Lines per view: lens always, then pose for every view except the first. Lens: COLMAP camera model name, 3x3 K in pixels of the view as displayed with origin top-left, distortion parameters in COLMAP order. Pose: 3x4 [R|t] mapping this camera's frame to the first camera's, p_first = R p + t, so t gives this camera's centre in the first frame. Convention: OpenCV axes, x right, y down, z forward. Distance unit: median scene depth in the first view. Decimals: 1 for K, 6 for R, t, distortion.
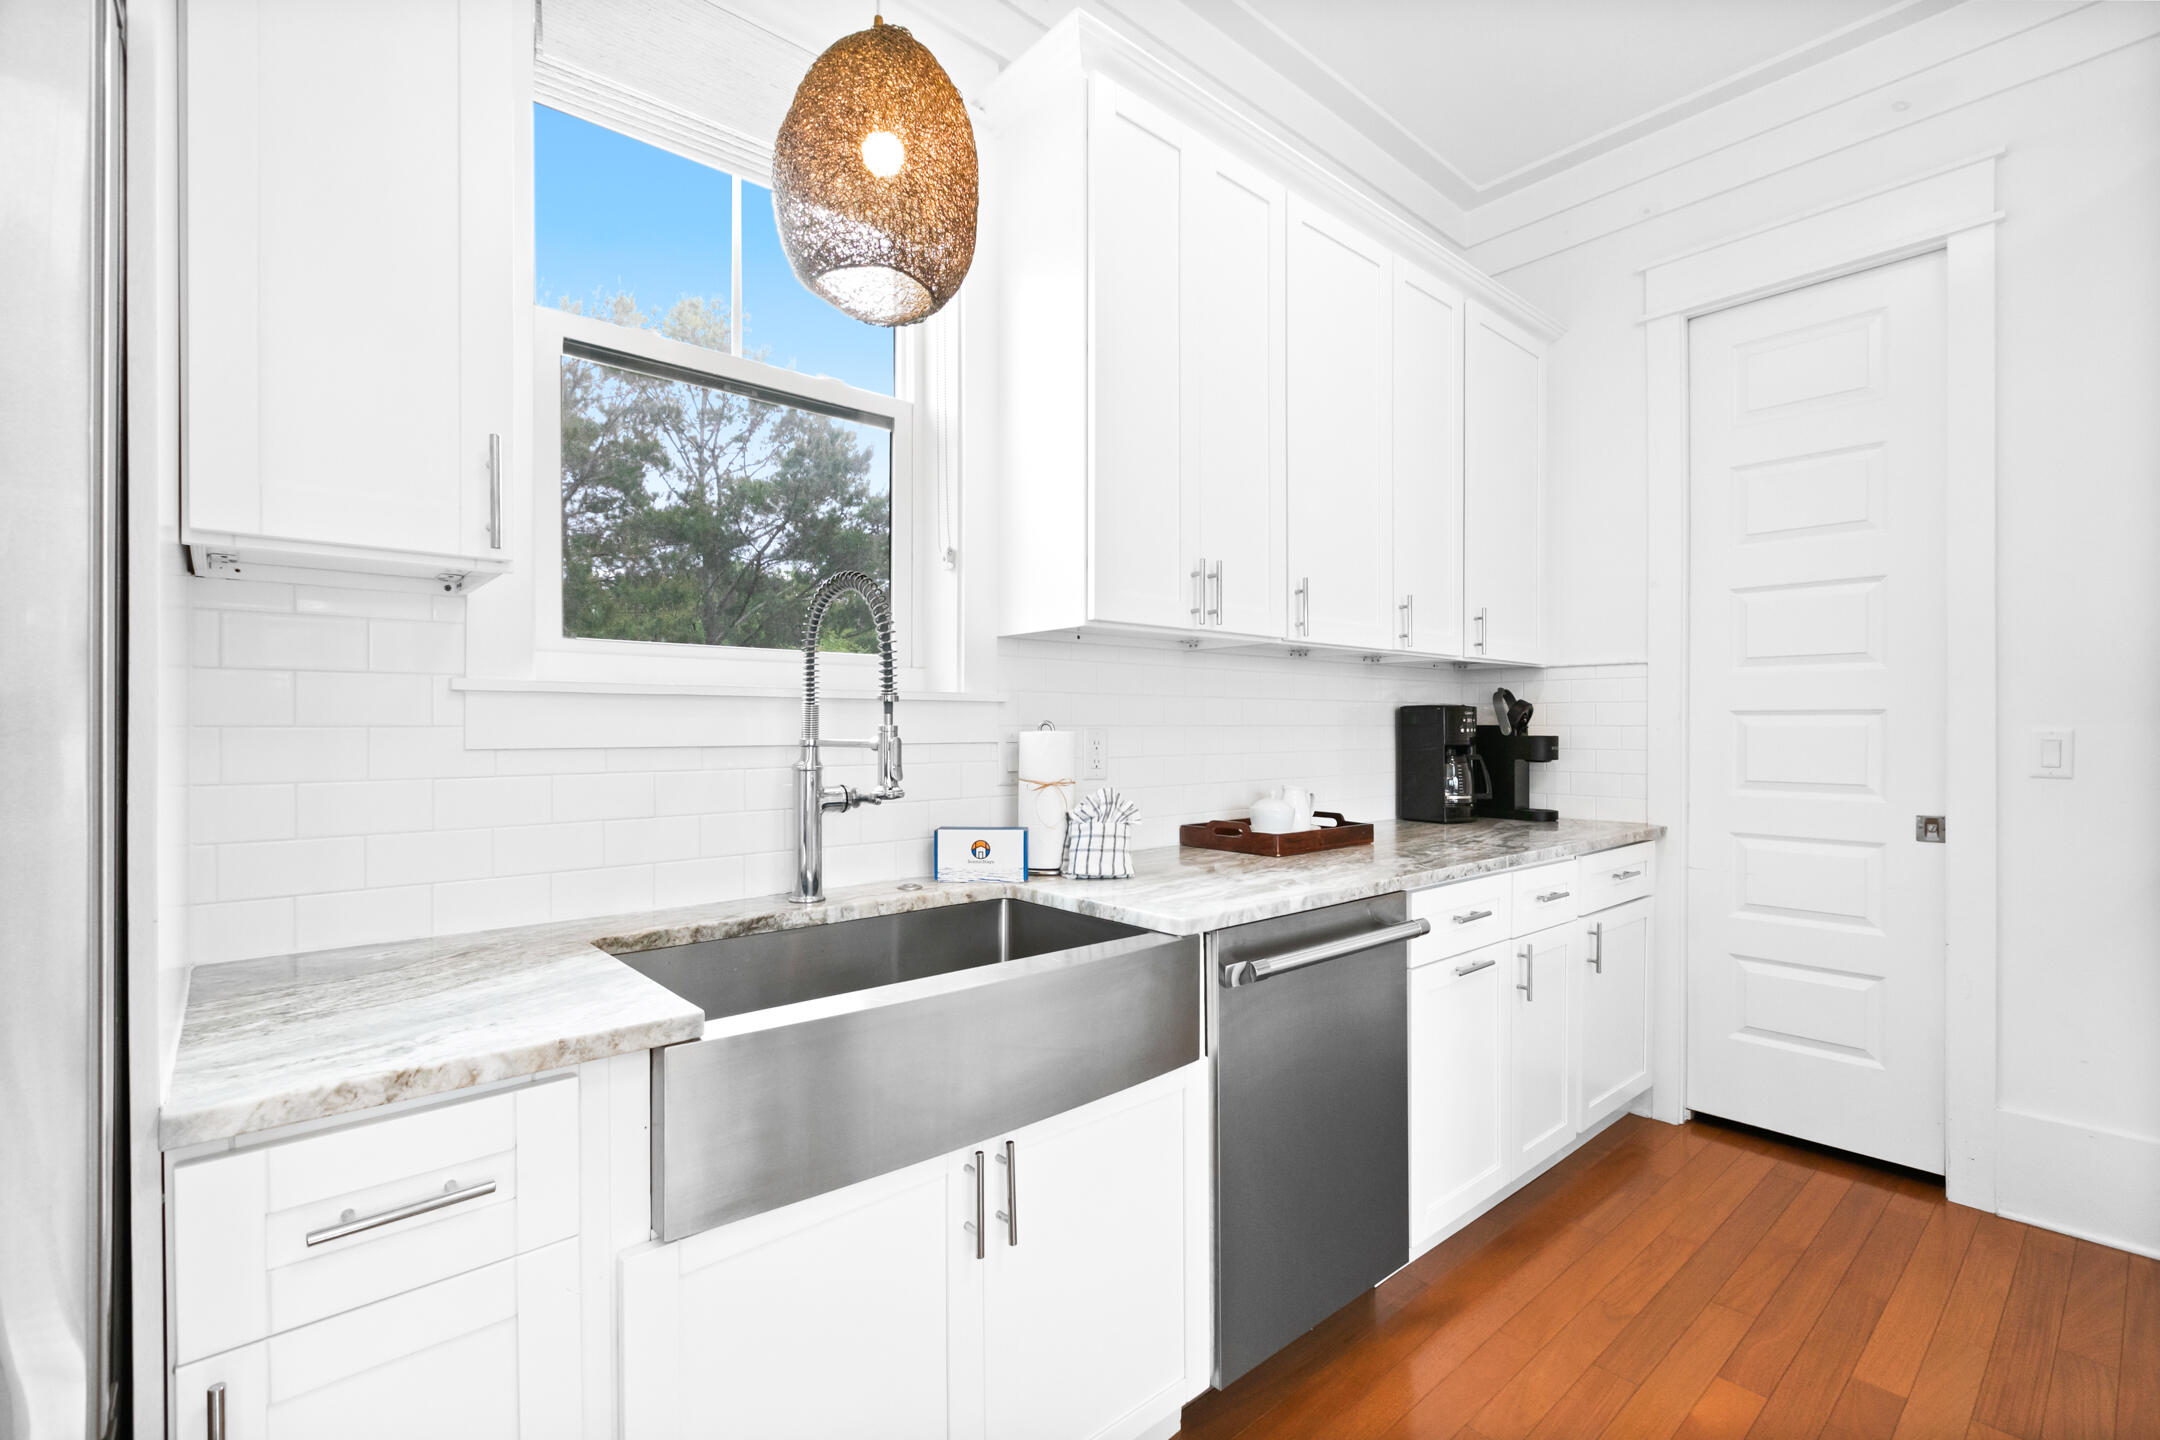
lens RADIAL K [[988.6, 0, 1088.1], [0, 988.6, 722.5], [0, 0, 1]] dist [-0.004619, -0.000075]
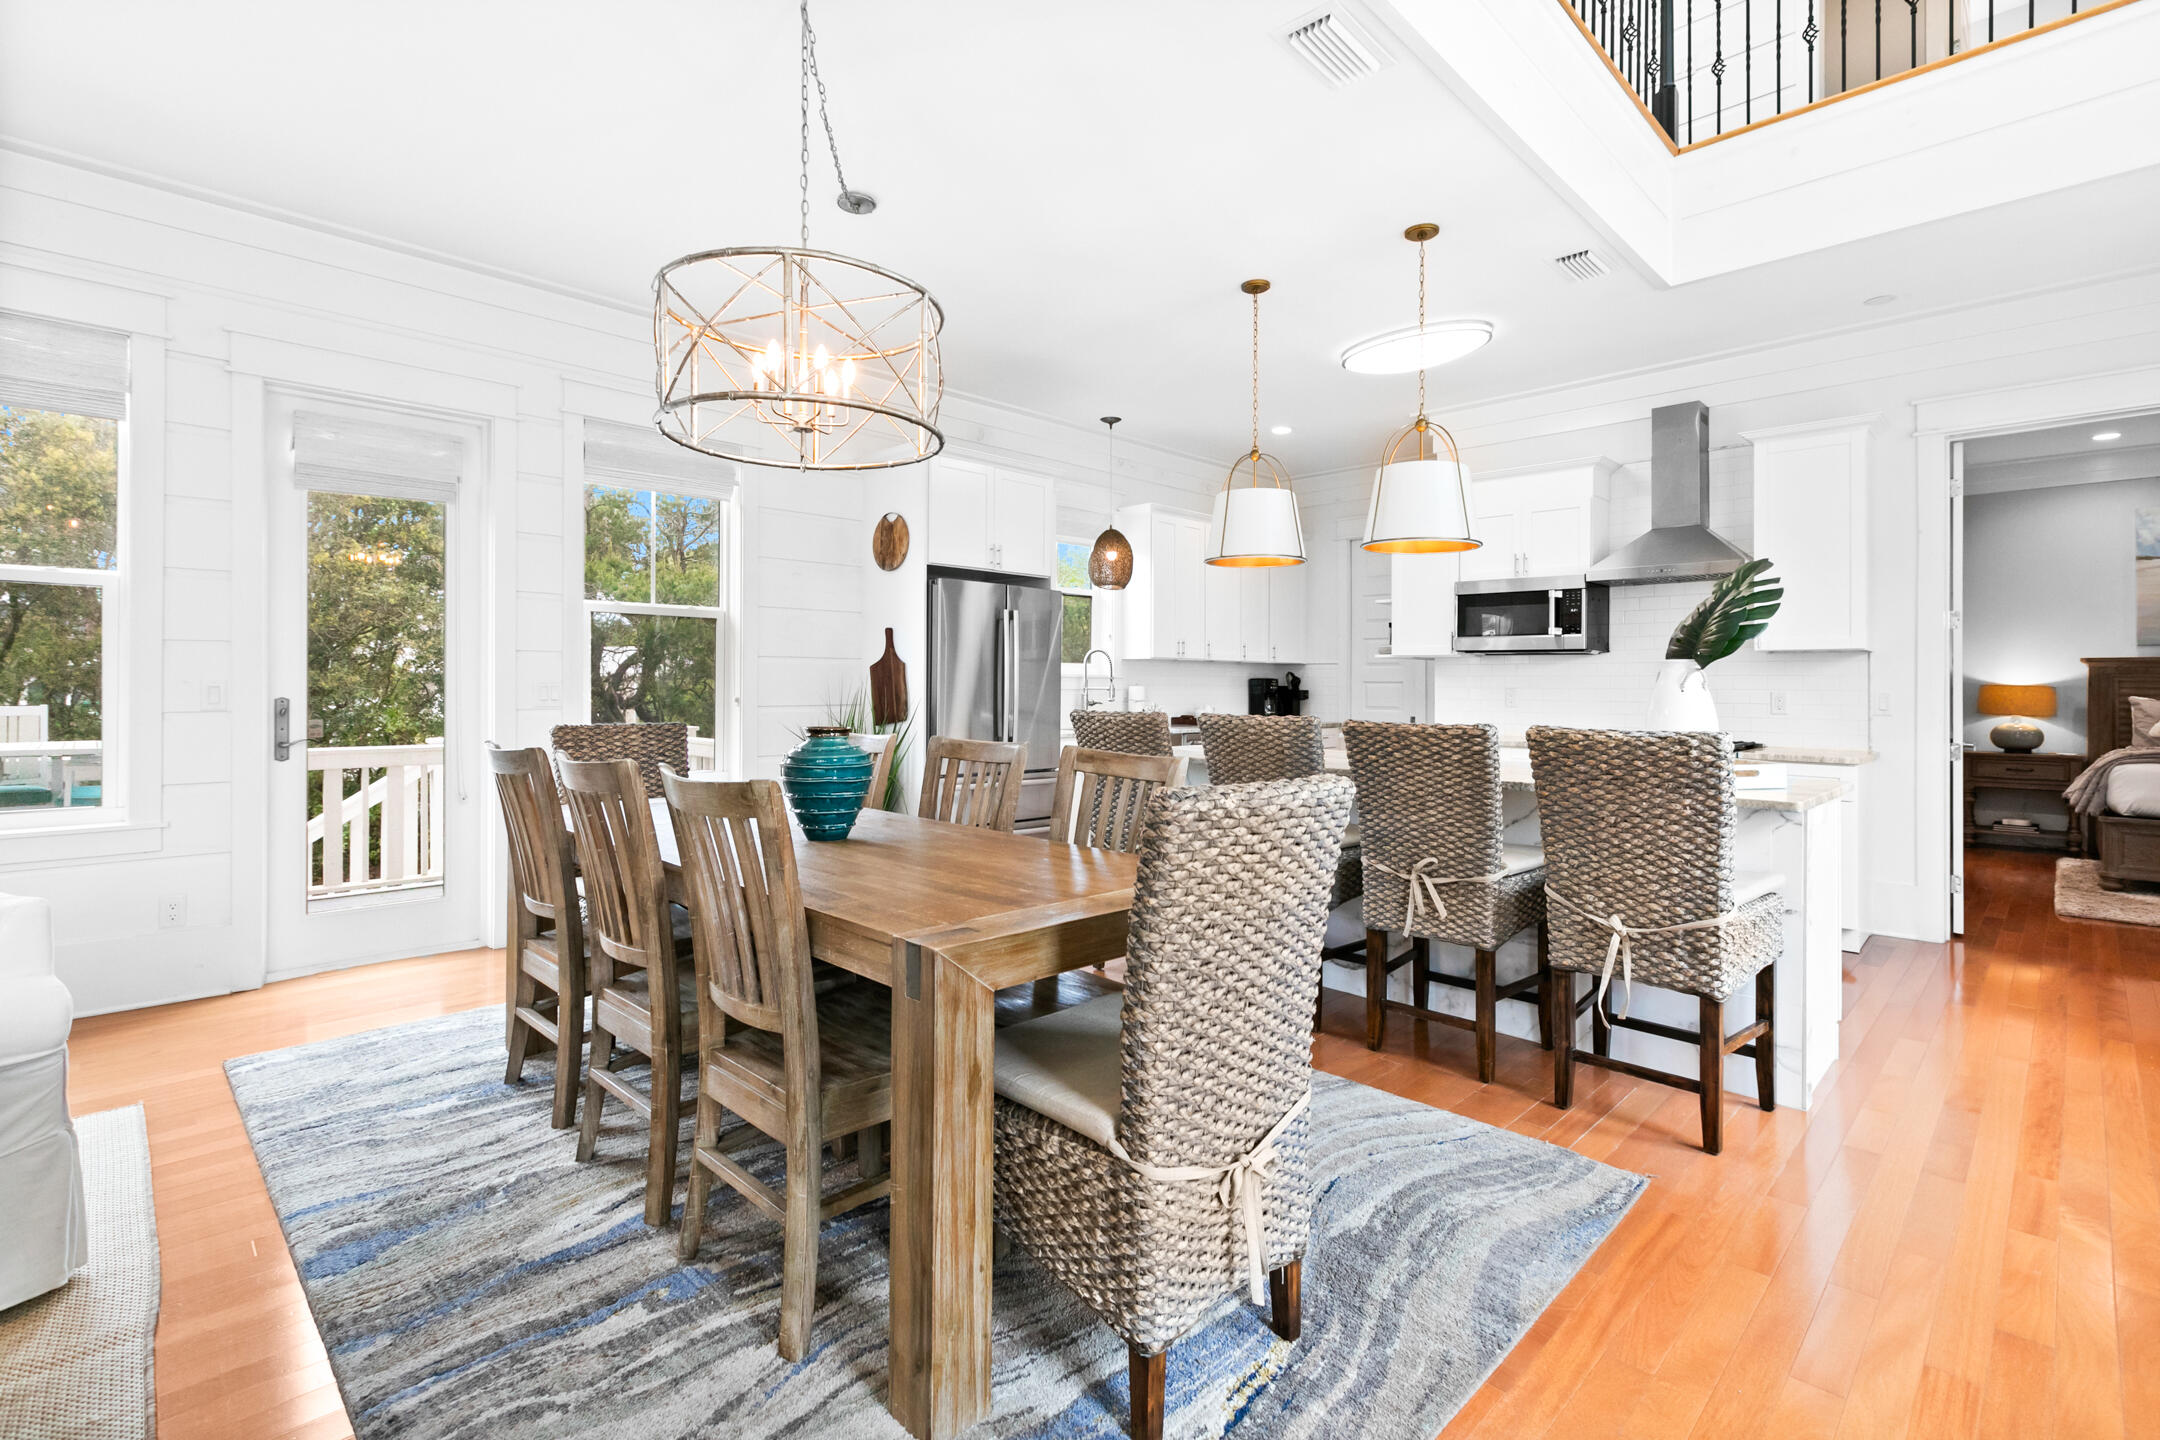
lens RADIAL K [[988.6, 0, 1079.7], [0, 988.6, 682.0], [0, 0, 1]] dist [-0.004619, -0.000075]
pose [[0.999026, 0.001551, 0.044103, -0.269088], [-0.001116, 0.999951, -0.009879, 0.019482], [-0.044116, 0.009820, 0.998978, -1.708264]]
